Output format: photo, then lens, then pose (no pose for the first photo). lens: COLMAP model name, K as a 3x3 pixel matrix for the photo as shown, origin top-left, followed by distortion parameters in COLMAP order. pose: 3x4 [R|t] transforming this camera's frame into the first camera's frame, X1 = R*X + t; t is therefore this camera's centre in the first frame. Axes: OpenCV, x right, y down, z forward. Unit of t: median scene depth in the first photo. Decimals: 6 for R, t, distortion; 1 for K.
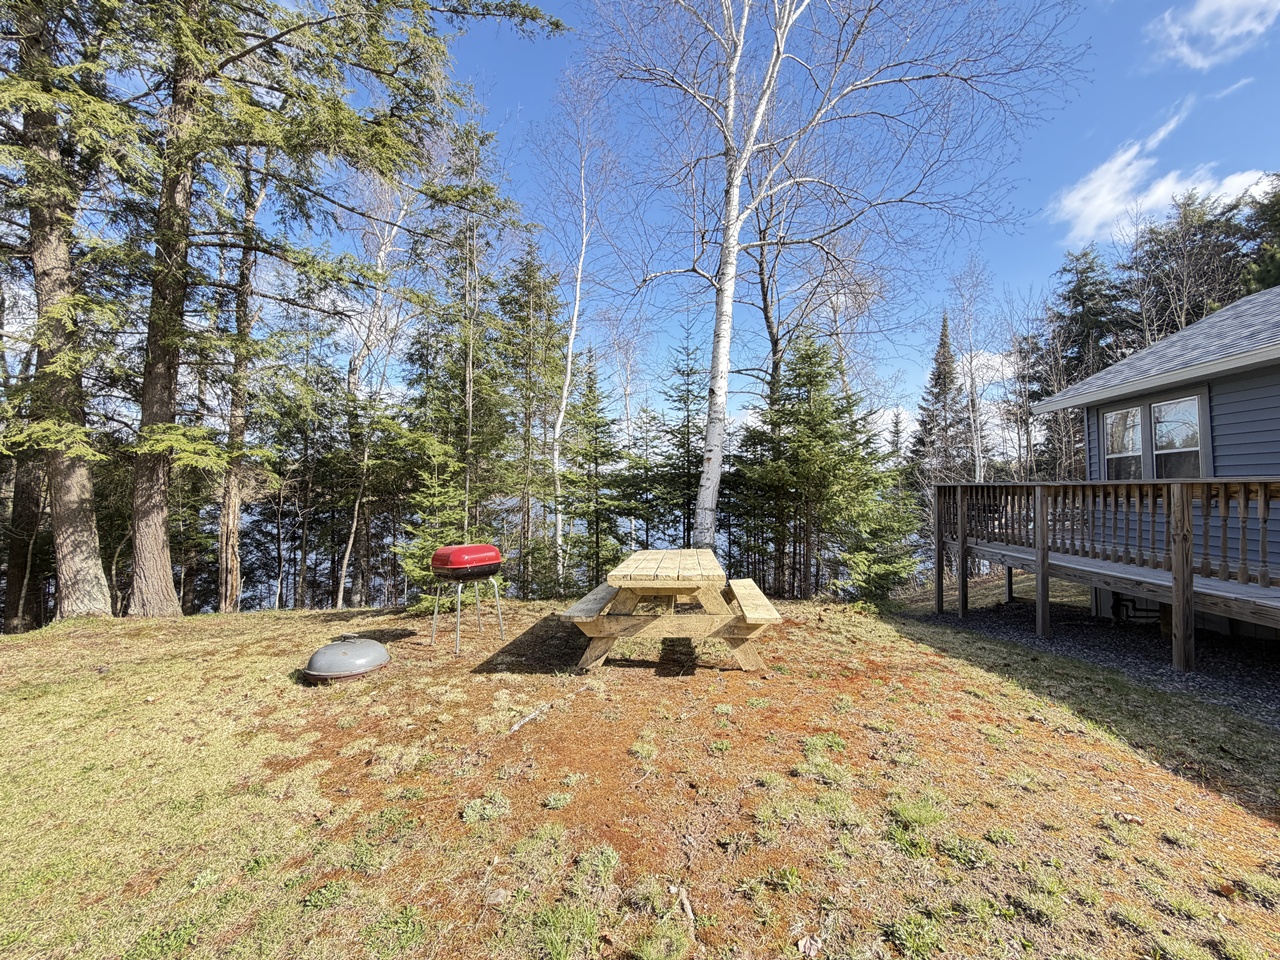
lens RADIAL K [[507.2, 0, 638.2], [0, 507.2, 479.2], [0, 0, 1]] dist [-0.000446, -0.000184]
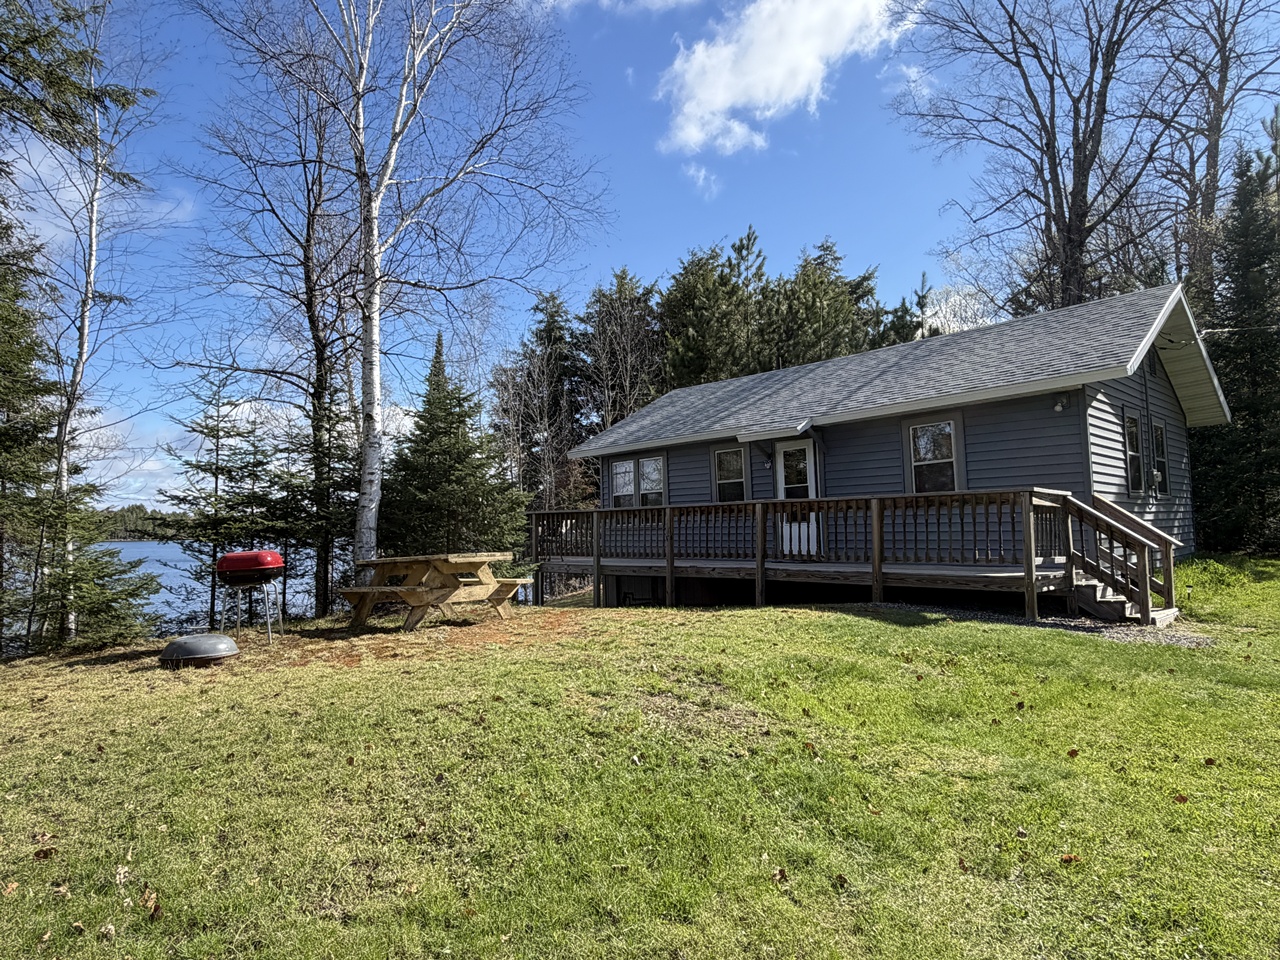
lens RADIAL K [[772.2, 0, 637.2], [0, 772.2, 485.2], [0, 0, 1]] dist [0.001484, -0.000877]
pose [[0.644052, 0.046653, 0.763557, -0.684583], [-0.006175, 0.998423, -0.055795, 0.050909], [-0.764956, 0.031220, 0.643325, -0.423507]]
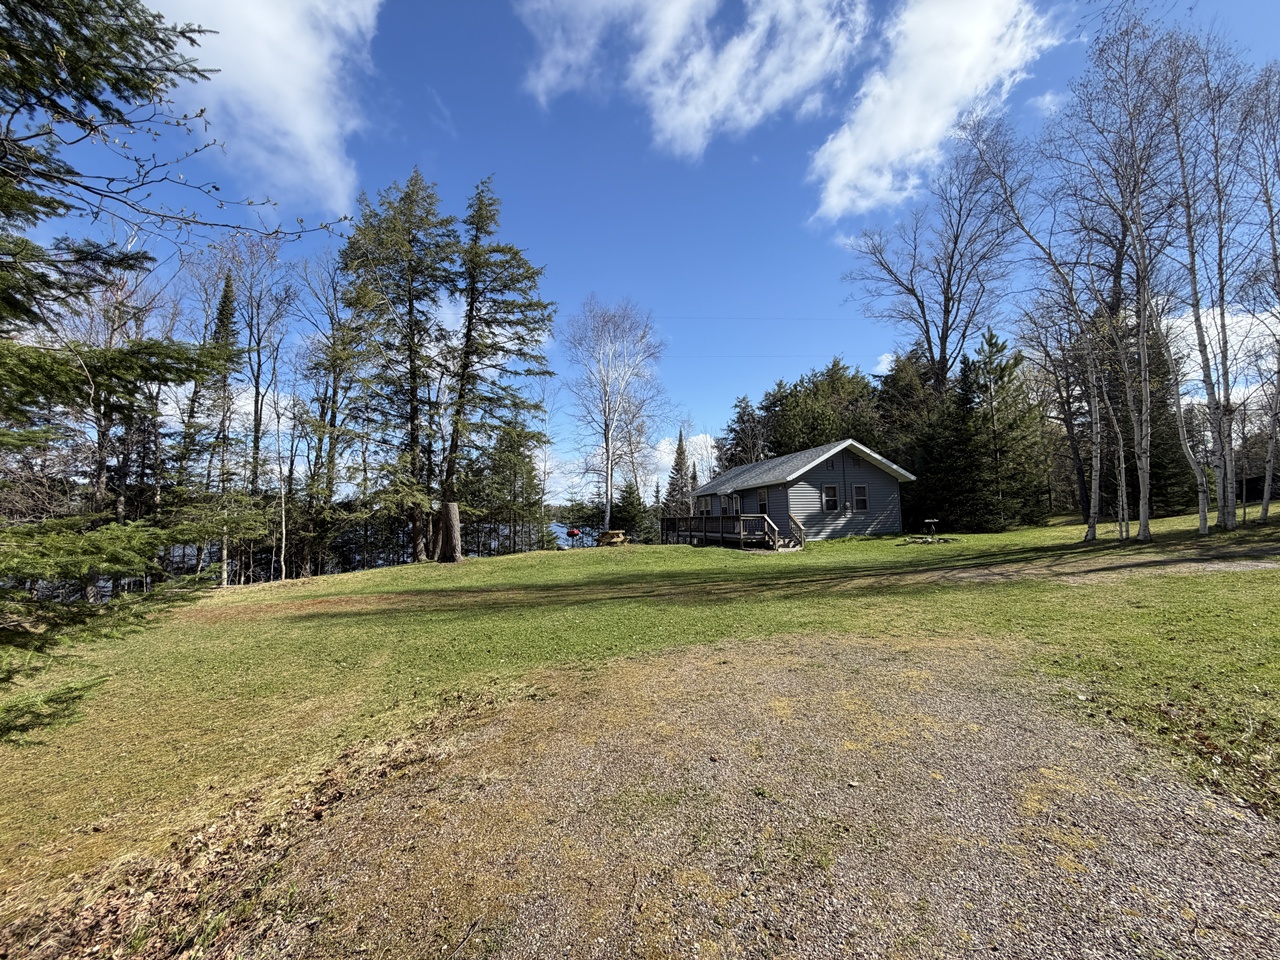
lens RADIAL K [[506.4, 0, 637.6], [0, 506.4, 479.8], [0, 0, 1]] dist [0.000313, -0.000495]
pose [[0.920160, 0.013733, 0.391303, -1.168027], [0.011837, 0.997952, -0.062858, -0.036101], [-0.391364, 0.062471, 0.918113, -2.697425]]
